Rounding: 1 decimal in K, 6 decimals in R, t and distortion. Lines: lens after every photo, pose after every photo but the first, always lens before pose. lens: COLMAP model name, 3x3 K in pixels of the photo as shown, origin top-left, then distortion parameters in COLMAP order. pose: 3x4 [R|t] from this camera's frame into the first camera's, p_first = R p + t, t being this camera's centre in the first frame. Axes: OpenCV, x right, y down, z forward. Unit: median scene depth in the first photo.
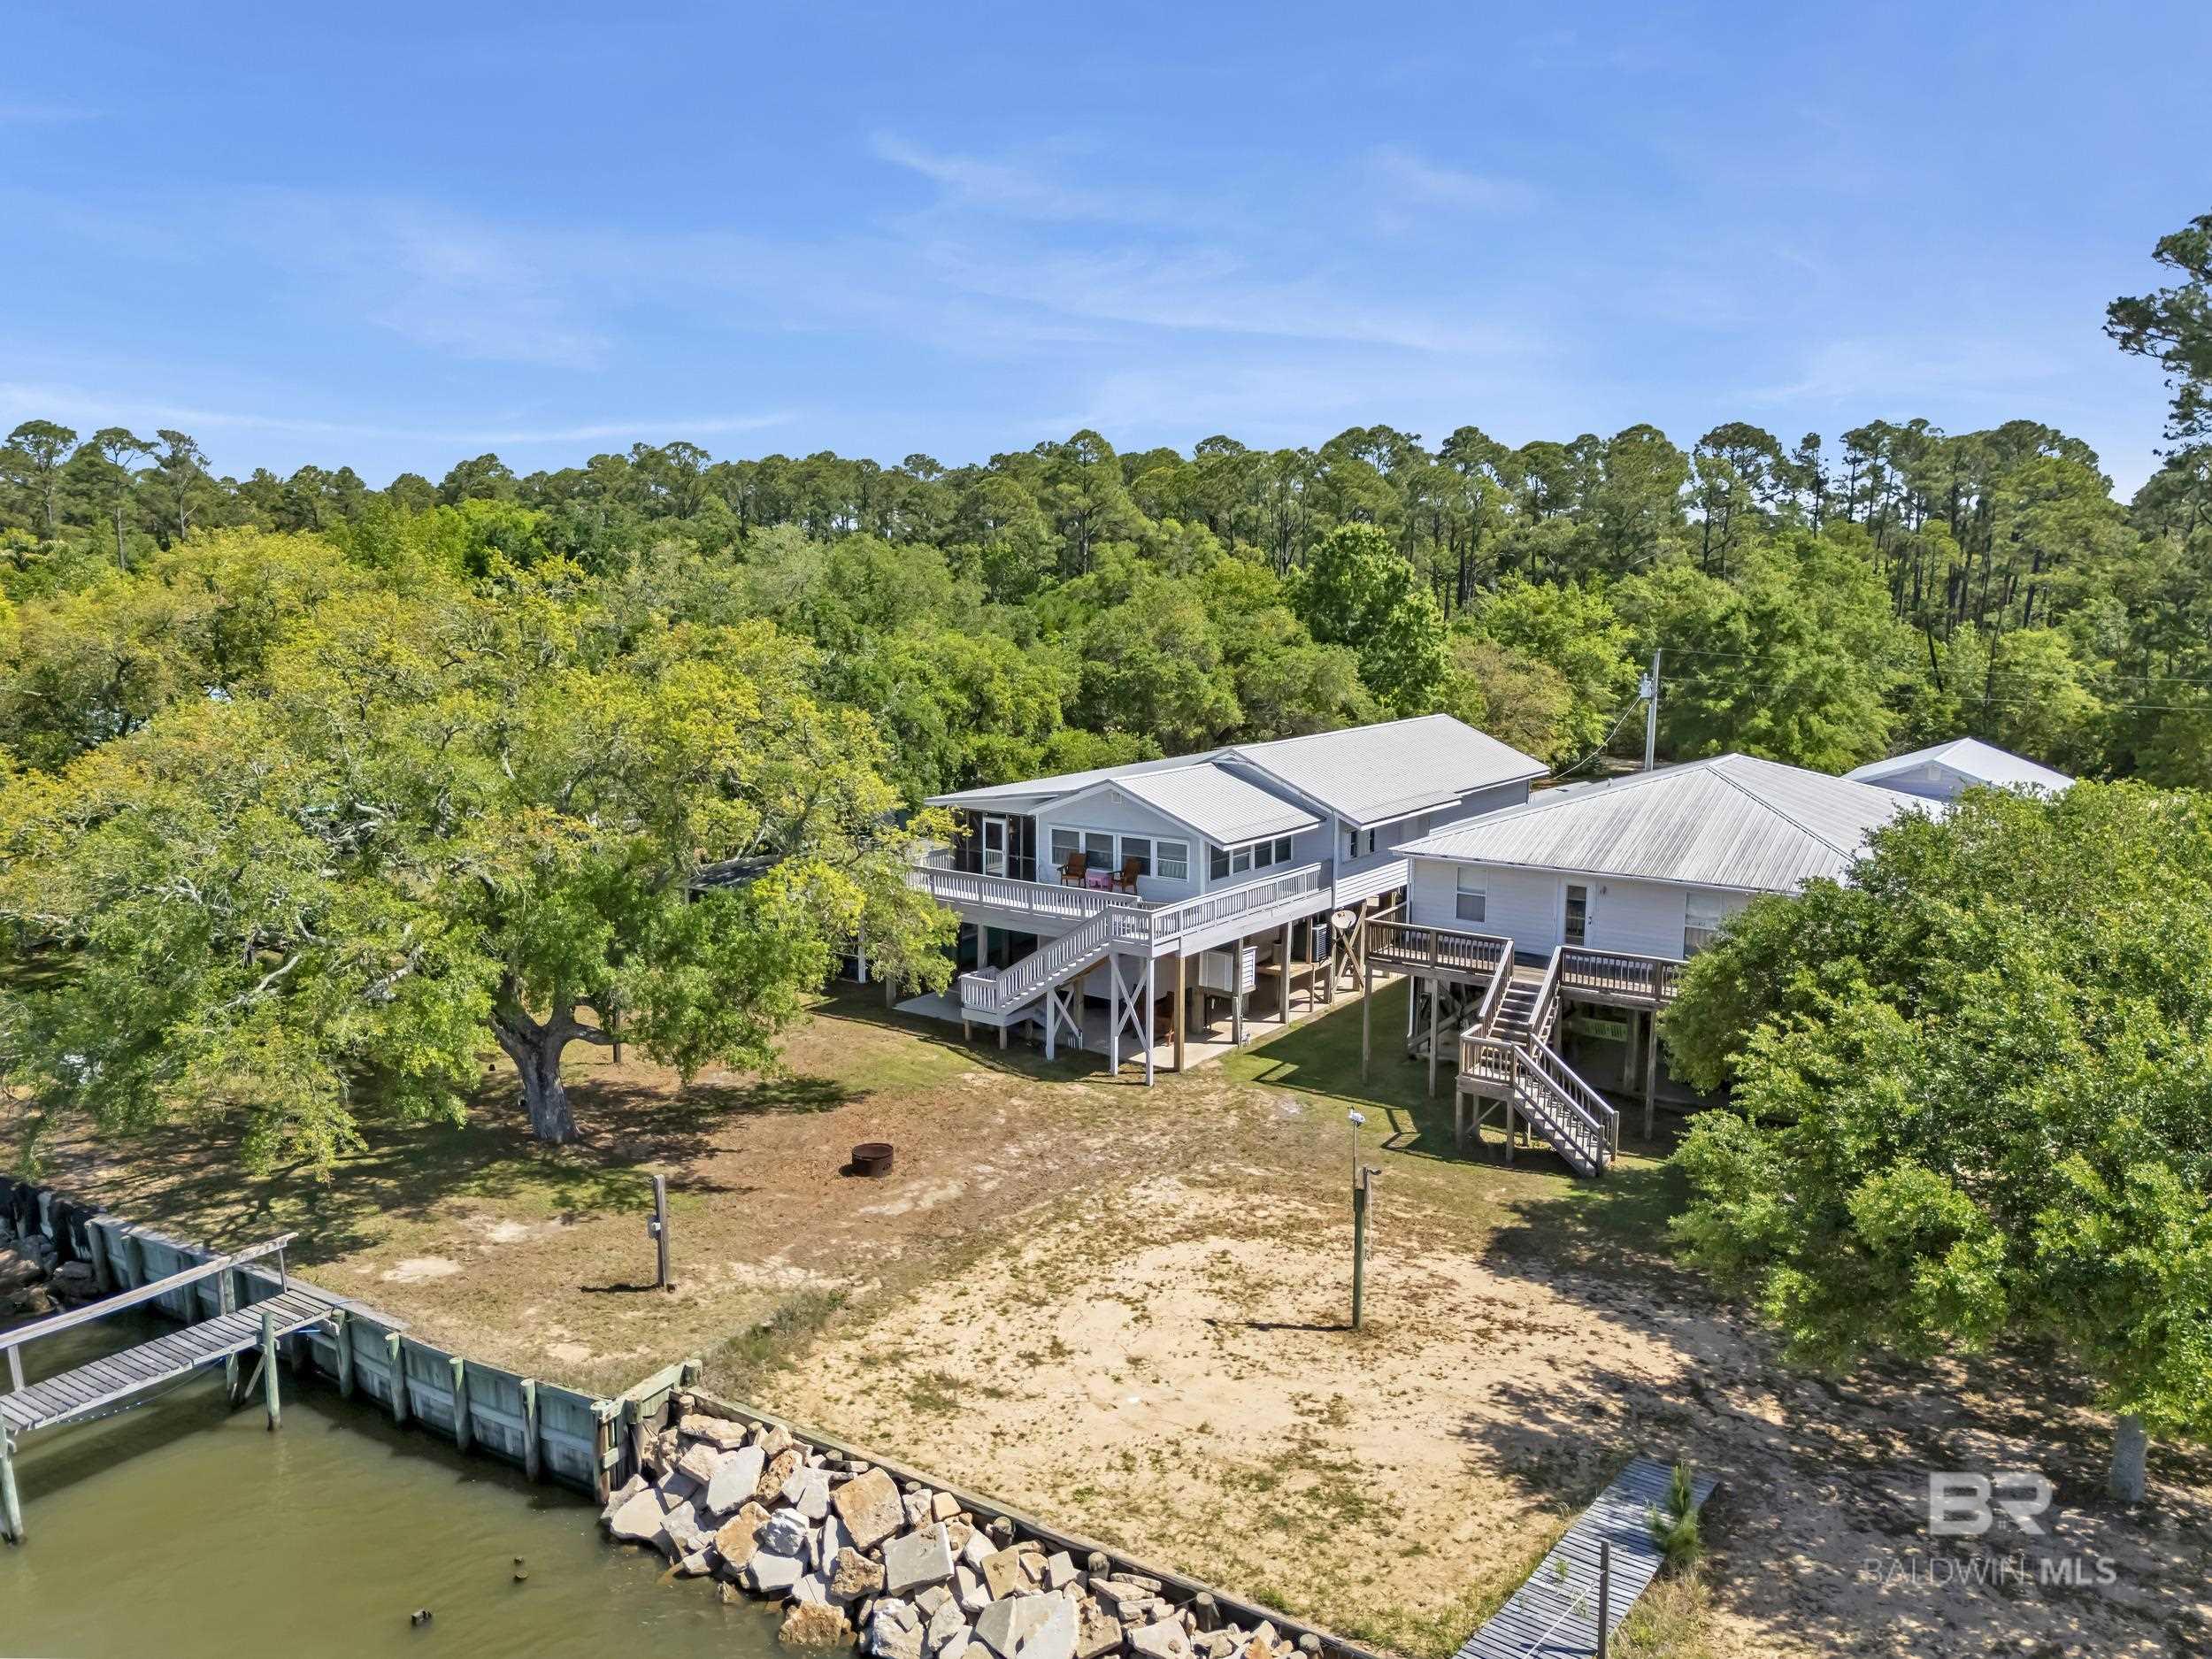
lens RADIAL K [[1627.9, 0, 1110.4], [0, 1627.9, 836.4], [0, 0, 1]] dist [0.046073, -0.028286]
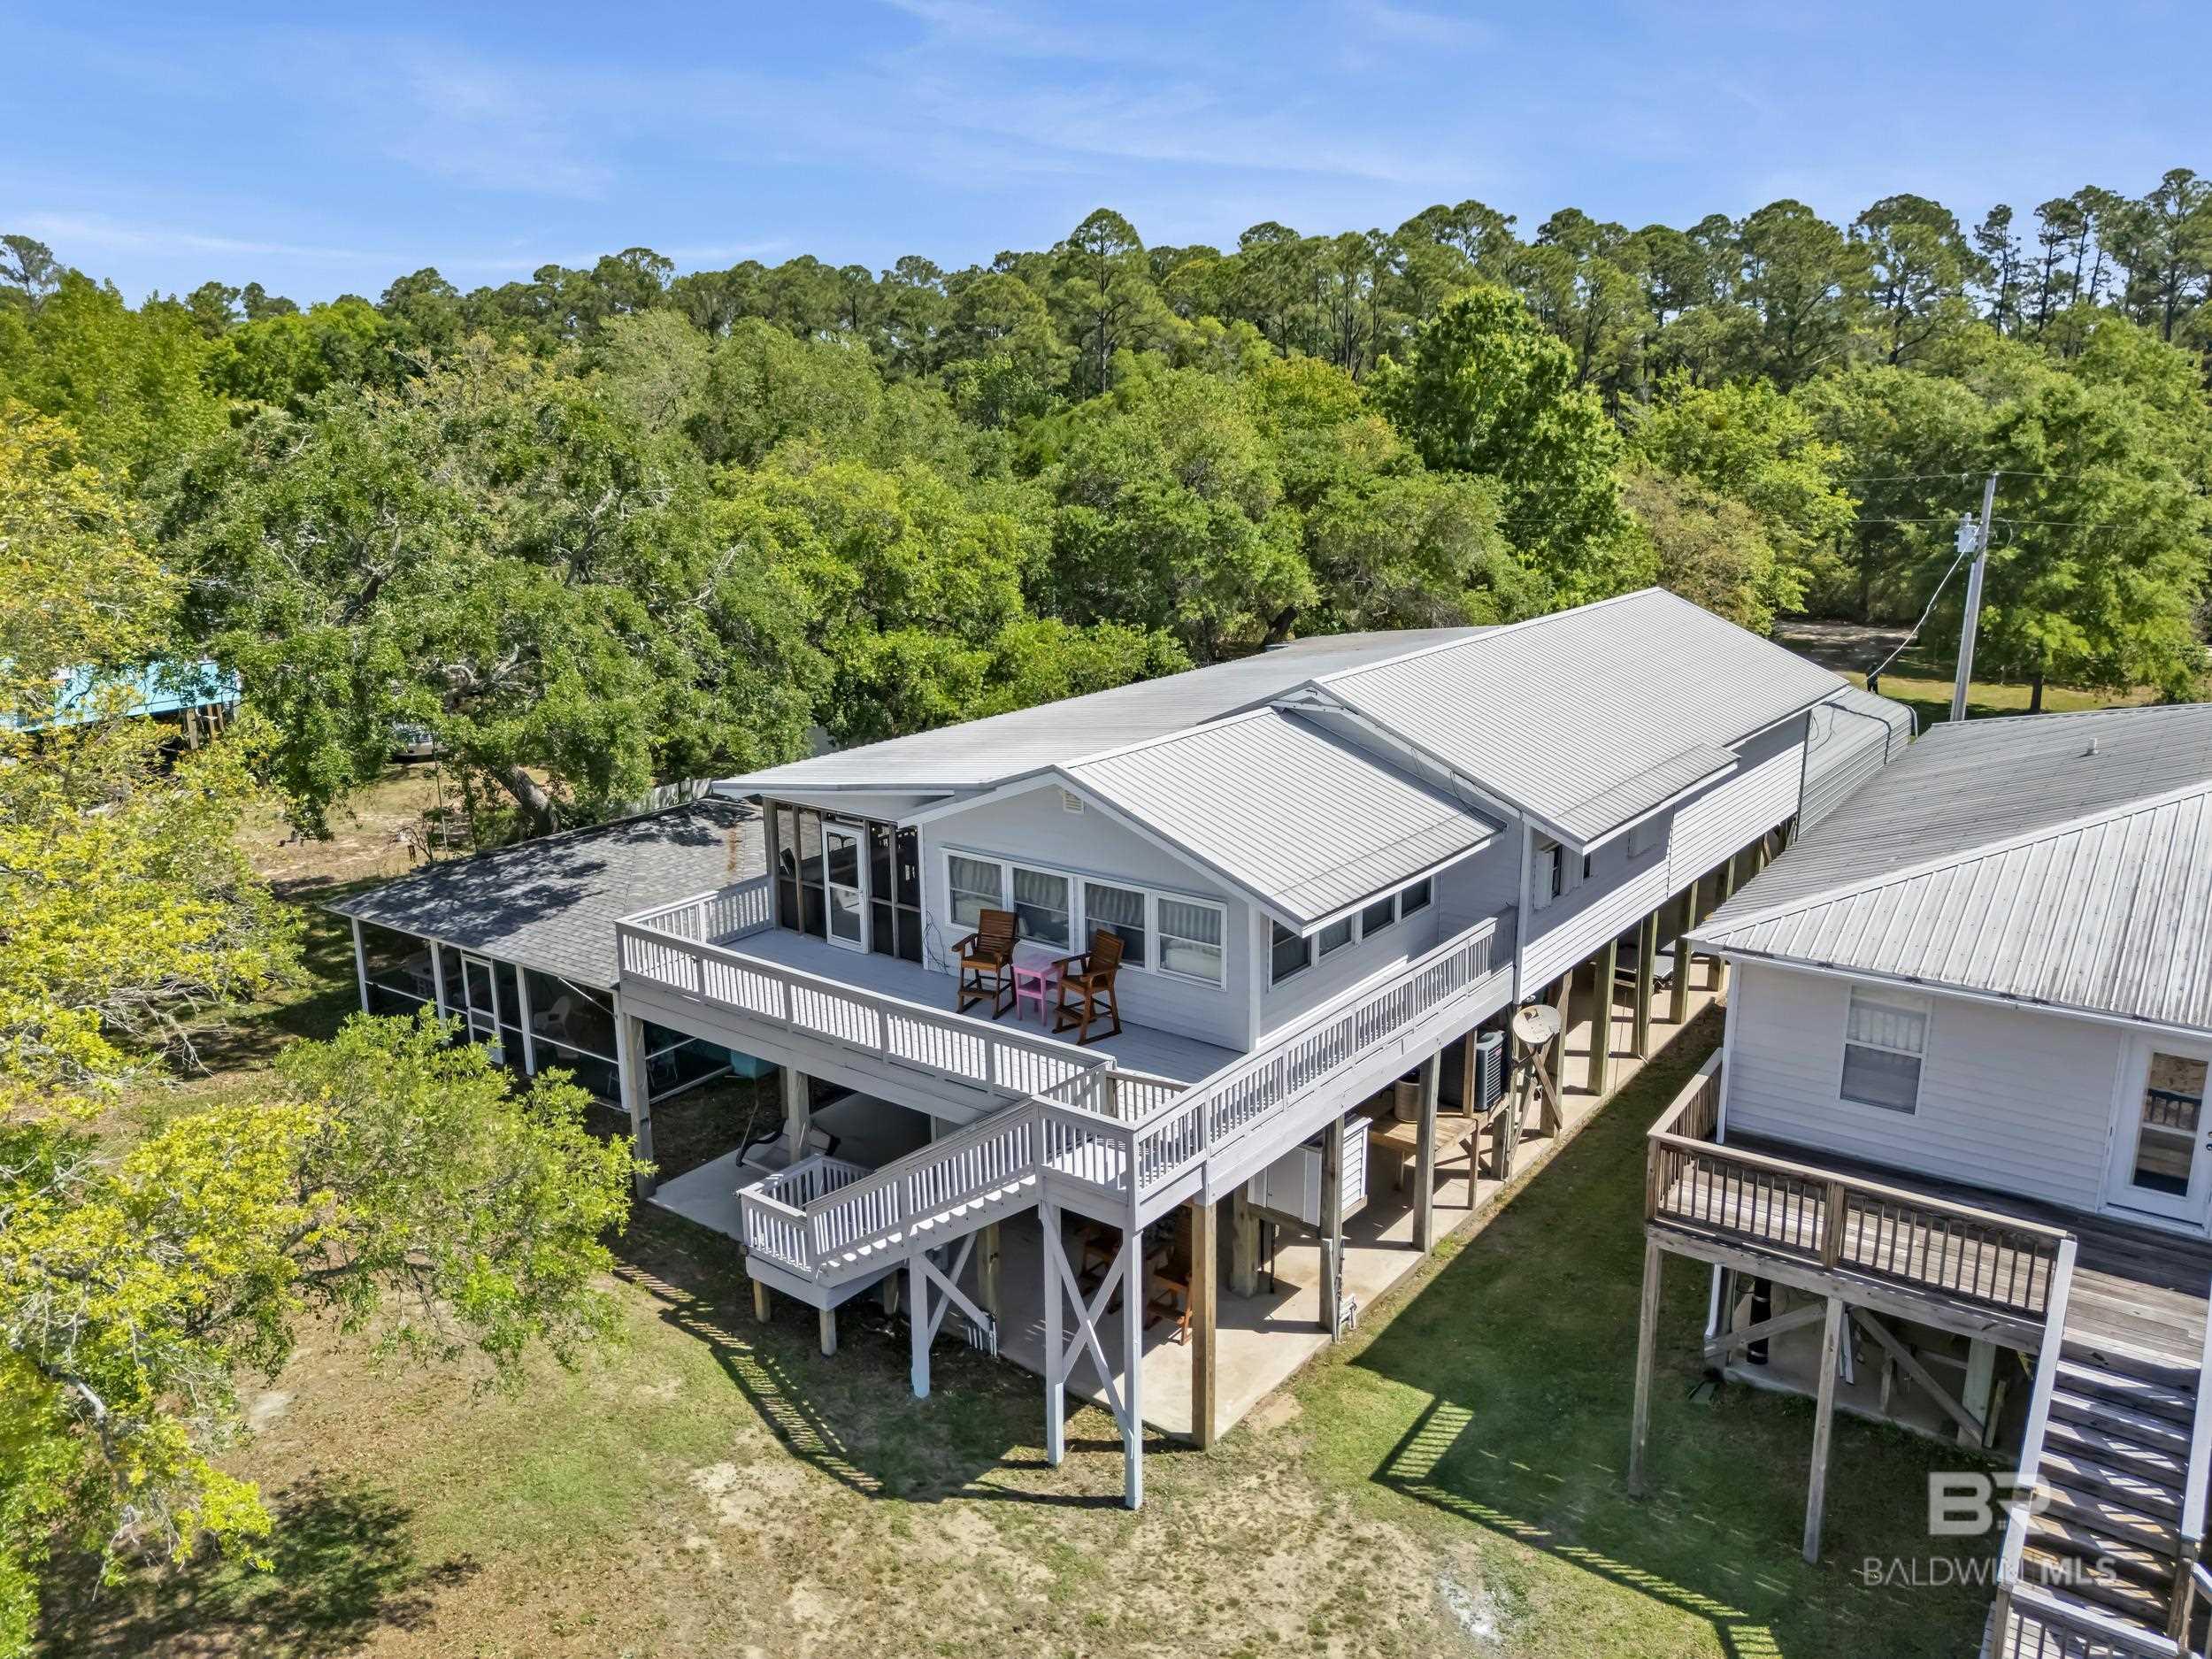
lens RADIAL K [[1627.9, 0, 1115.0], [0, 1627.9, 827.6], [0, 0, 1]] dist [0.046073, -0.028286]
pose [[0.999647, -0.007314, -0.025556, 0.021168], [0.009588, 0.995893, 0.090025, -0.043936], [0.024793, -0.090239, 0.995612, 0.396447]]
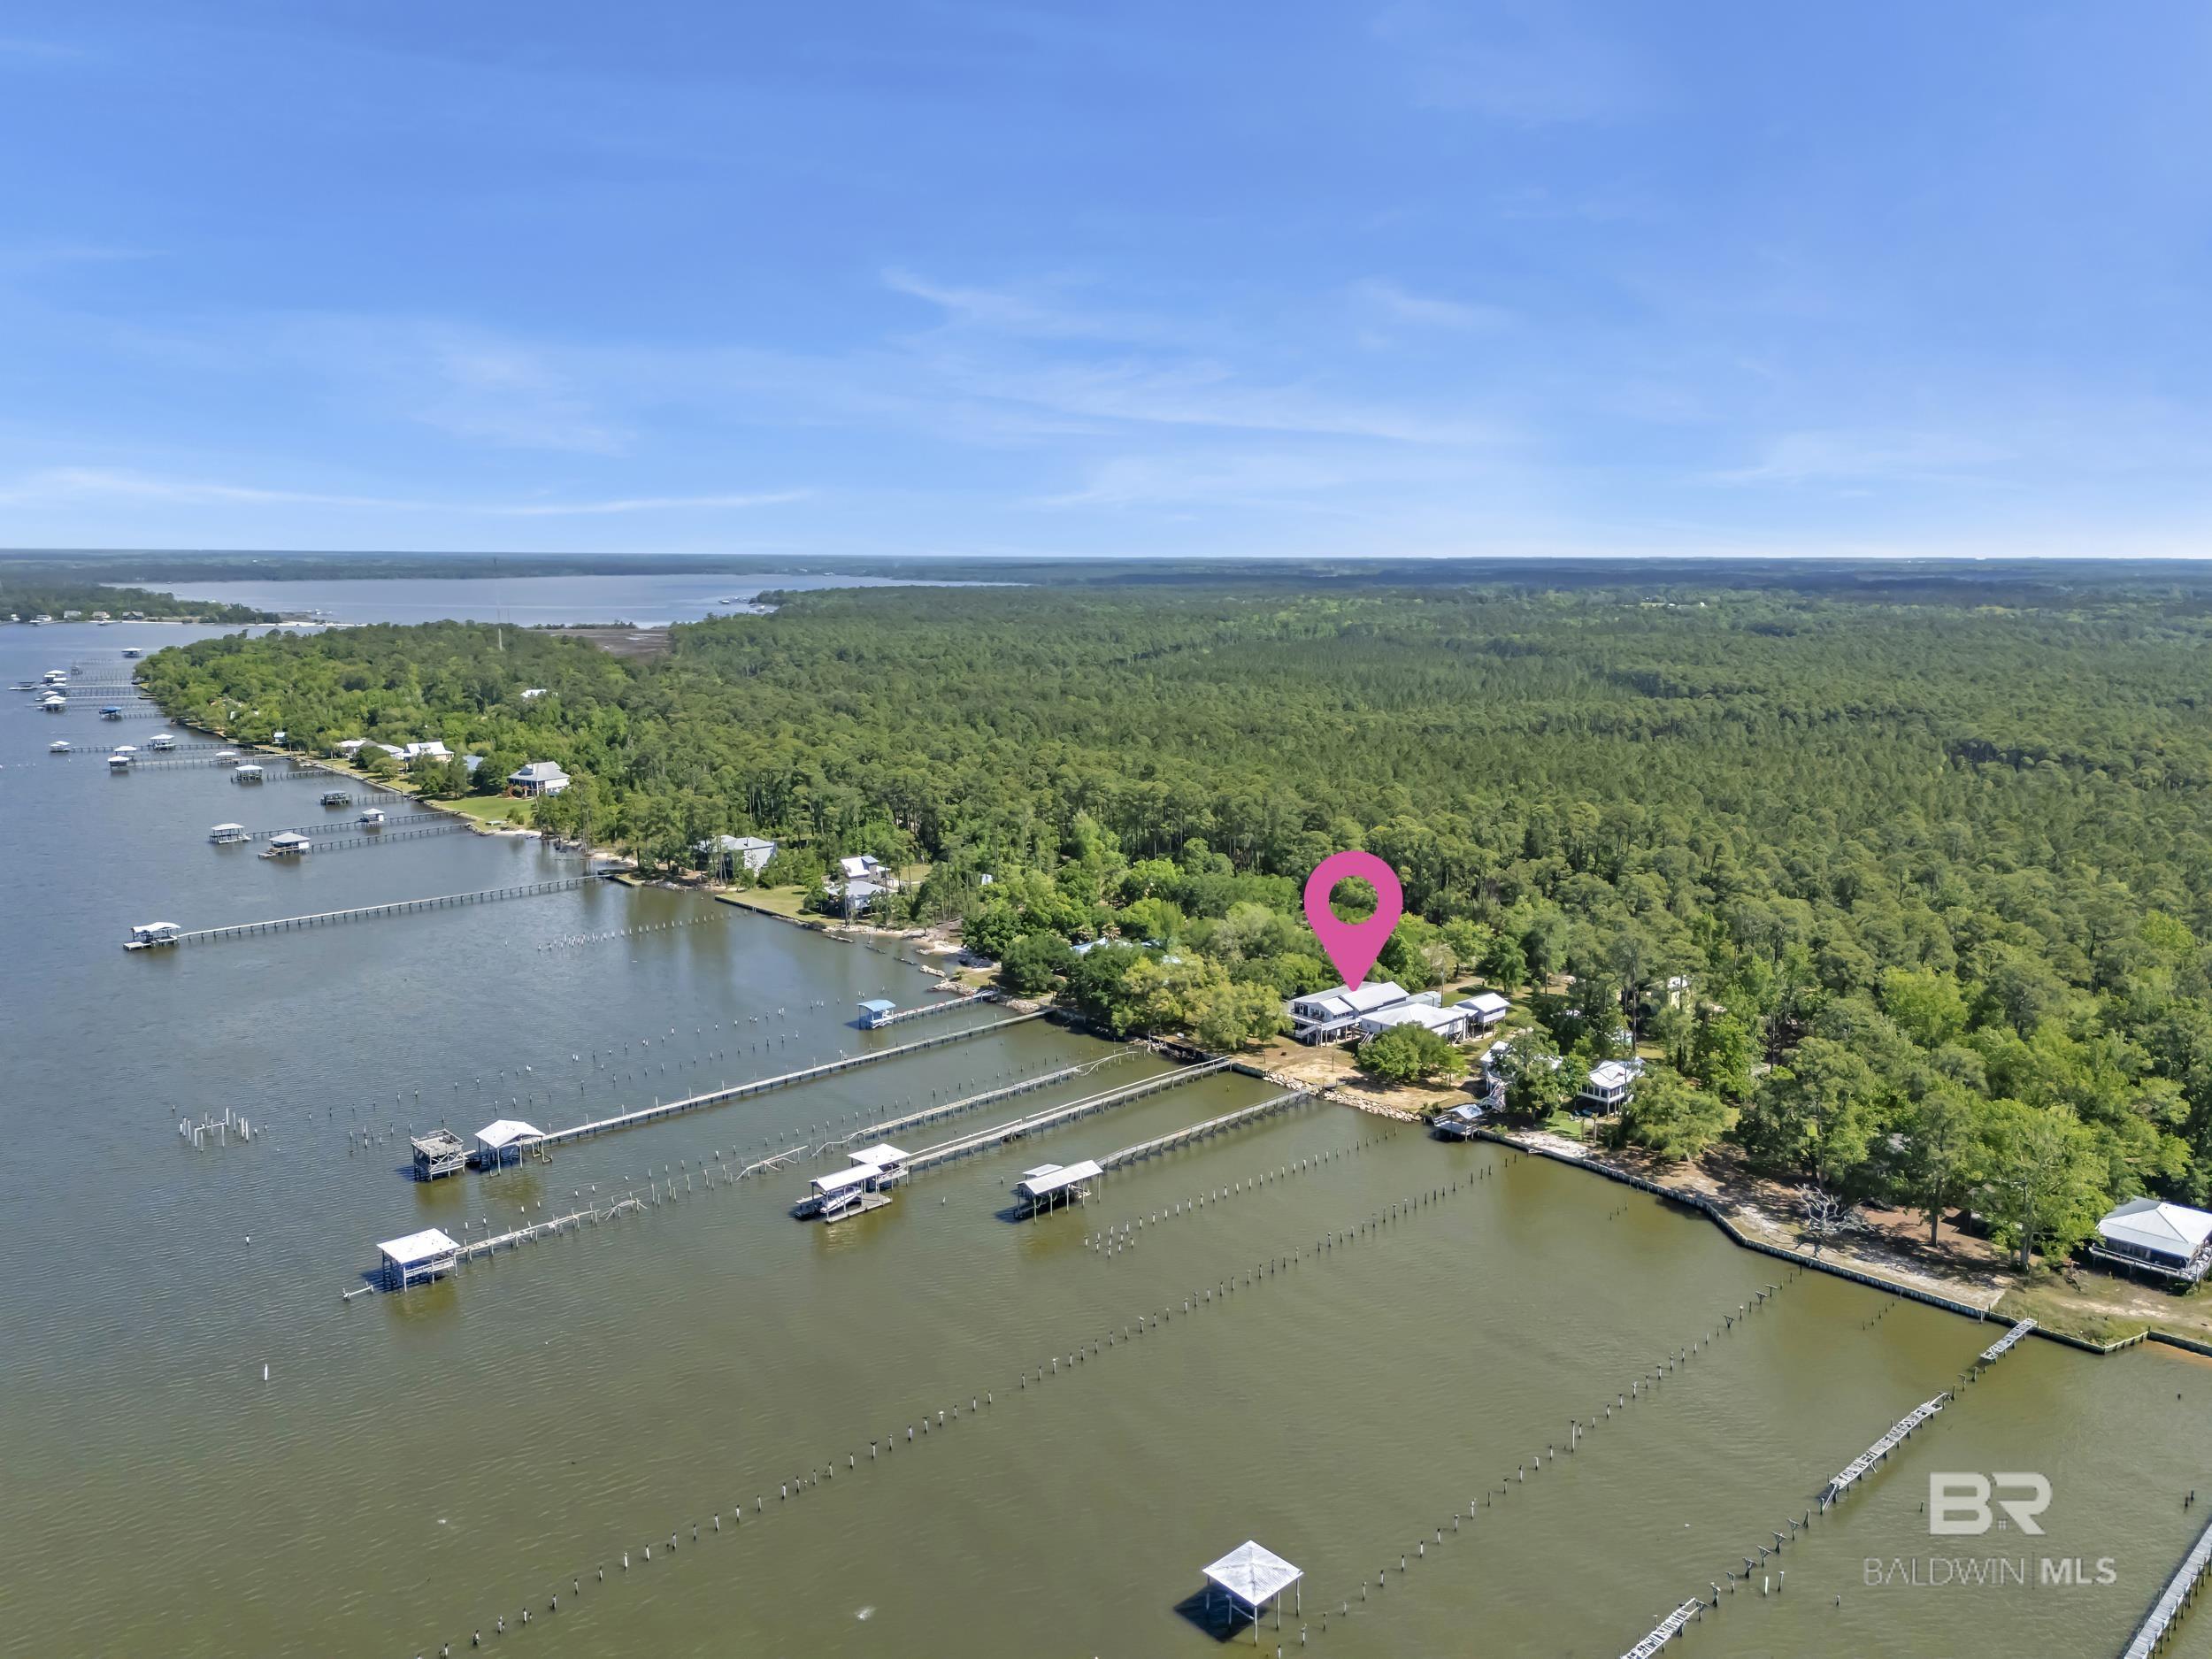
lens RADIAL K [[1627.9, 0, 1108.0], [0, 1627.9, 823.2], [0, 0, 1]] dist [0.046073, -0.028286]
pose [[0.977499, 0.039805, -0.207151, 0.377515], [-0.039265, 0.999206, 0.006720, -0.577675], [0.207254, 0.001565, 0.978286, -4.237949]]
